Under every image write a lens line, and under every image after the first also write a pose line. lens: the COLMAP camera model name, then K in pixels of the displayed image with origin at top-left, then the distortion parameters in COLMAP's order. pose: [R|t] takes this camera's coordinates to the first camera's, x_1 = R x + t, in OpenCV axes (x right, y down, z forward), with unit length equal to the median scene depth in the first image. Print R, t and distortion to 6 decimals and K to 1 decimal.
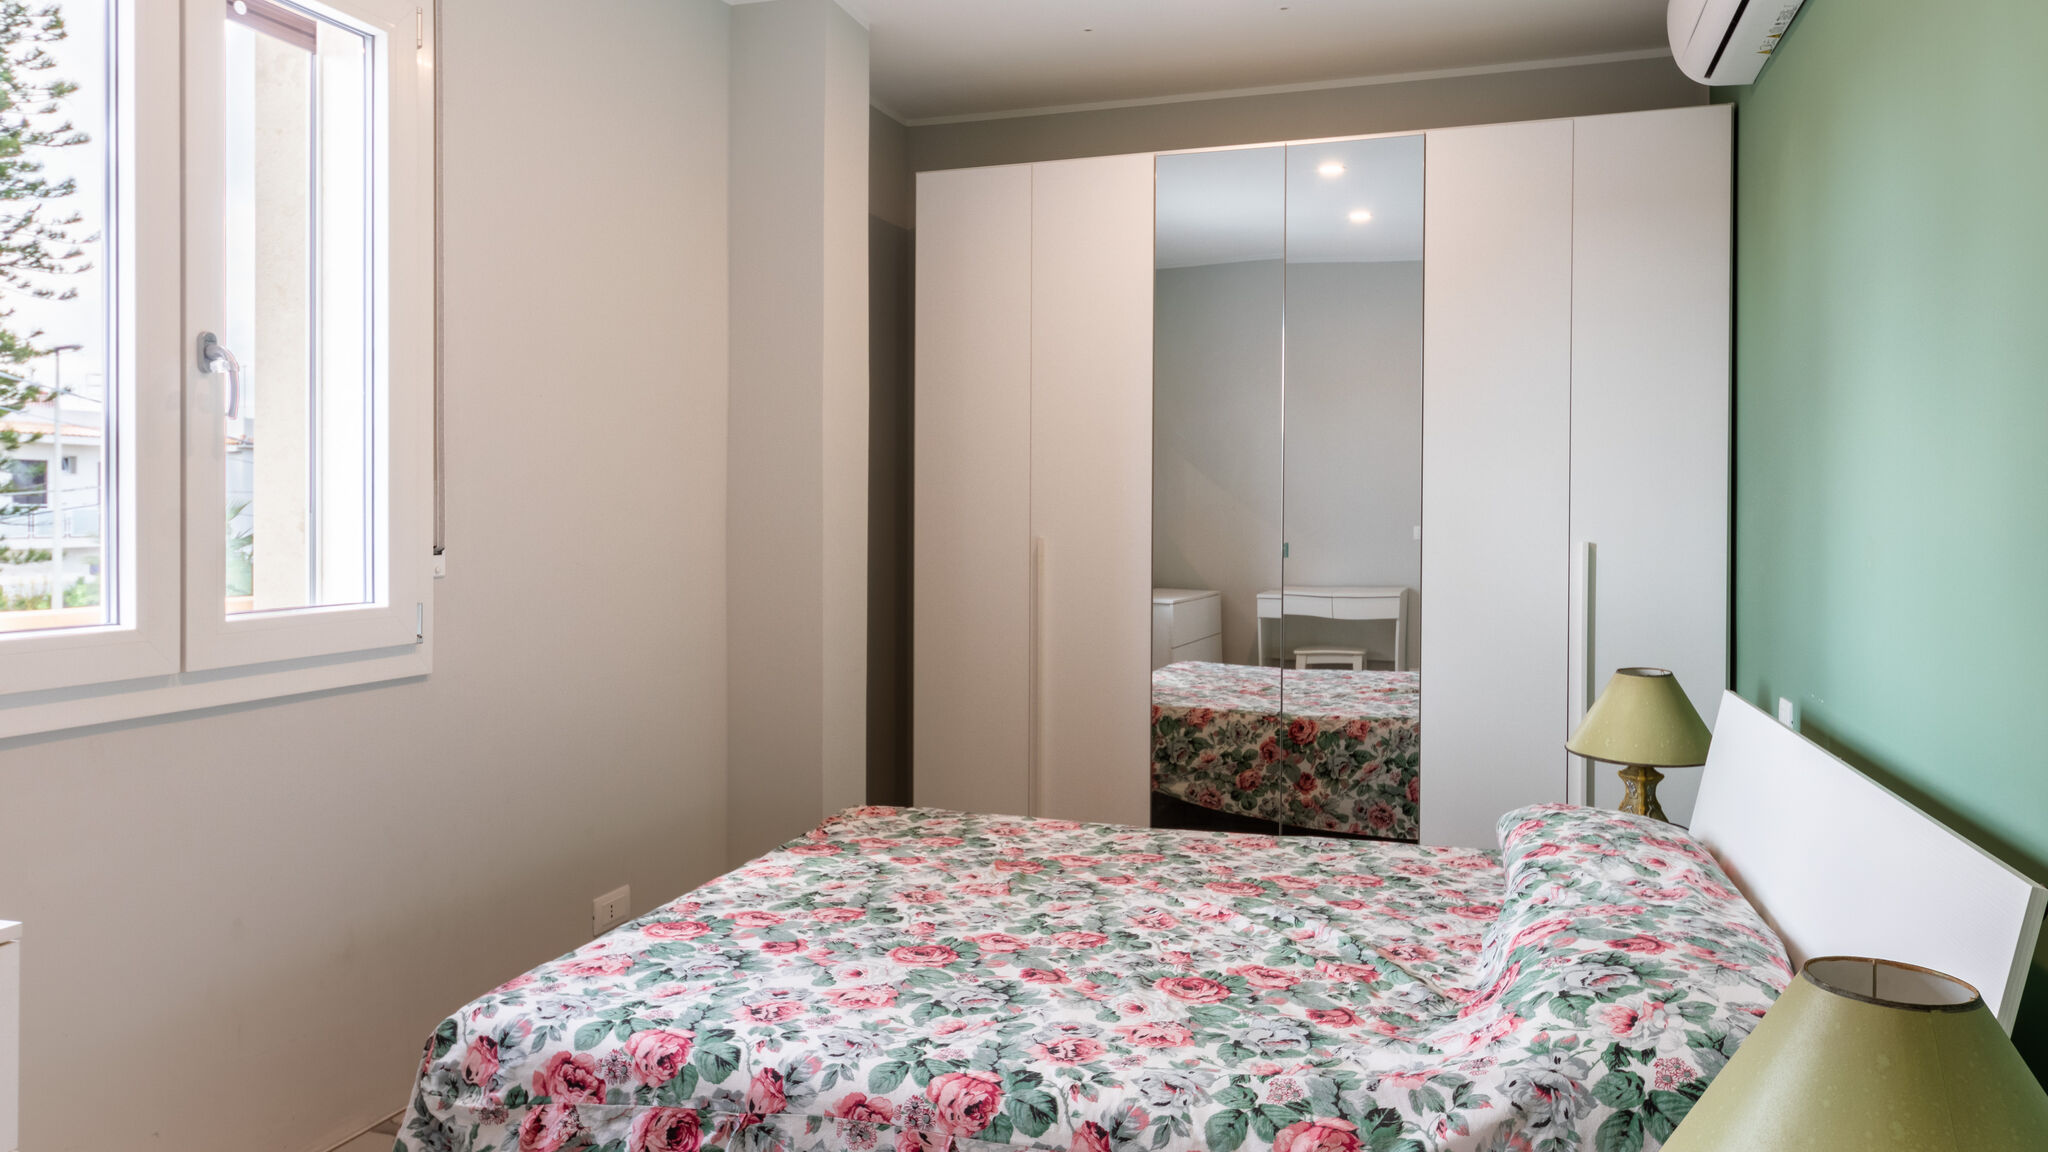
lens RADIAL K [[1377.5, 0, 1024.0], [0, 1377.5, 576.0], [0, 0, 1]] dist [-0.000043, 0.002143]
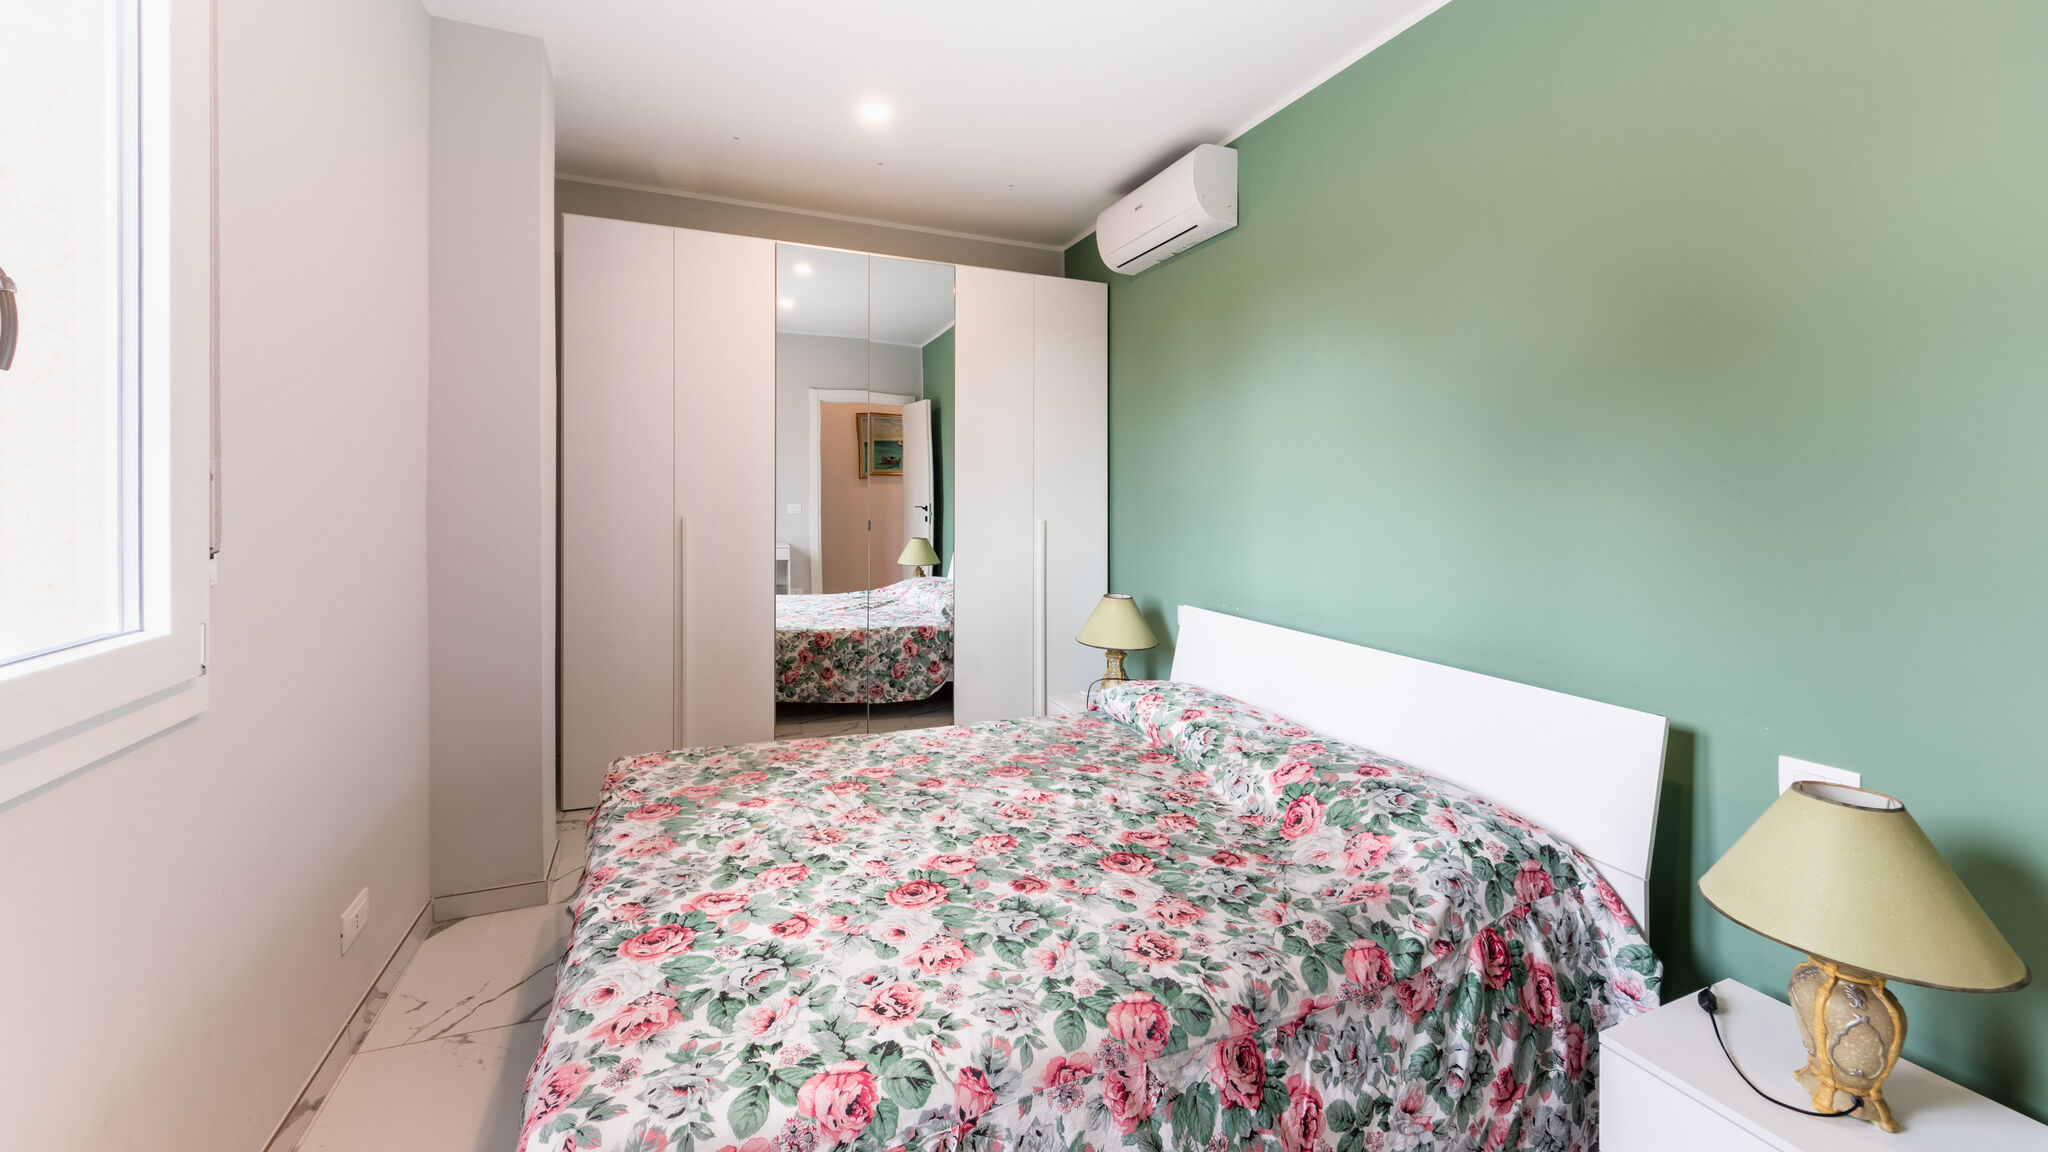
lens RADIAL K [[794.1, 0, 1008.7], [0, 794.1, 516.9], [0, 0, 1]] dist [0.002481, 0.000120]
pose [[0.770410, -0.004597, 0.637533, -0.487384], [0.008420, 0.999960, -0.002965, -0.047153], [-0.637494, 0.007652, 0.770418, 0.471890]]
